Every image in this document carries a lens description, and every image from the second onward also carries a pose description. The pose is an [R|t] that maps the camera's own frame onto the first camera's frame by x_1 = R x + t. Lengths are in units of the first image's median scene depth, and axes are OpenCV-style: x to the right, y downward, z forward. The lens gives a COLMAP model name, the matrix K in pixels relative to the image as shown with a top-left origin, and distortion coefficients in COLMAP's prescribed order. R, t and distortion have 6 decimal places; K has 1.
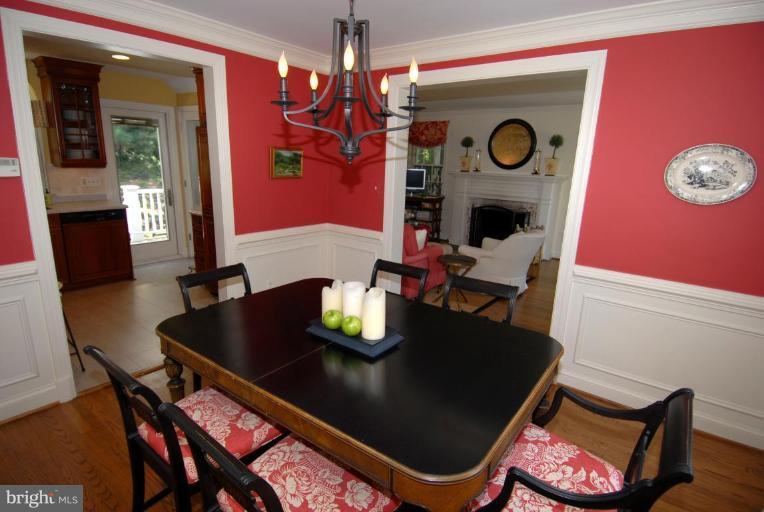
lens RADIAL K [[401.7, 0, 385.0], [0, 401.7, 254.9], [0, 0, 1]] dist [0.040167, -0.049147]
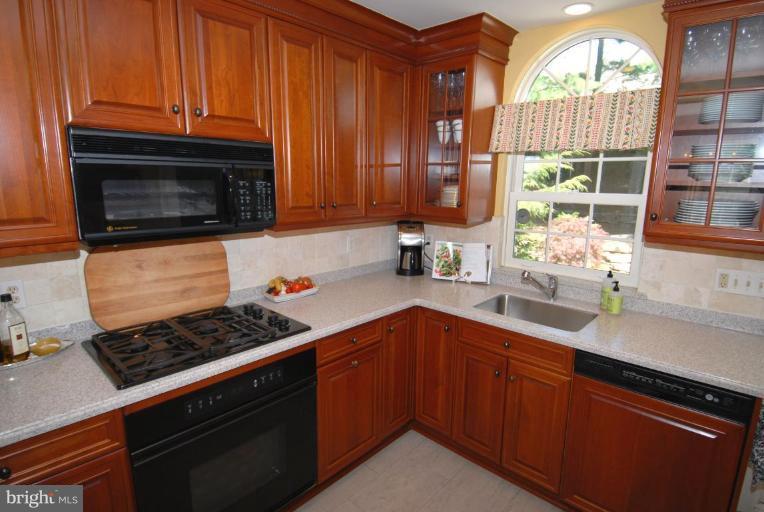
lens RADIAL K [[401.7, 0, 385.0], [0, 401.7, 254.9], [0, 0, 1]] dist [0.040167, -0.049147]
pose [[-0.083914, 0.156043, -0.984179, -0.338366], [-0.249750, 0.952845, 0.172369, -0.192370], [0.964667, 0.260263, -0.040986, 0.702978]]
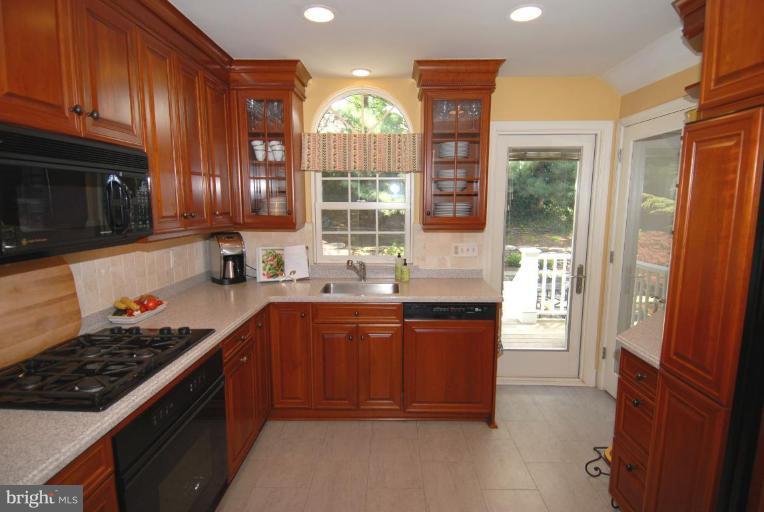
lens RADIAL K [[401.7, 0, 385.0], [0, 401.7, 254.9], [0, 0, 1]] dist [0.040167, -0.049147]
pose [[0.592173, 0.078517, -0.801976, -0.283508], [-0.174518, 0.984117, -0.032513, -0.132057], [0.786686, 0.159213, 0.596470, 0.519726]]
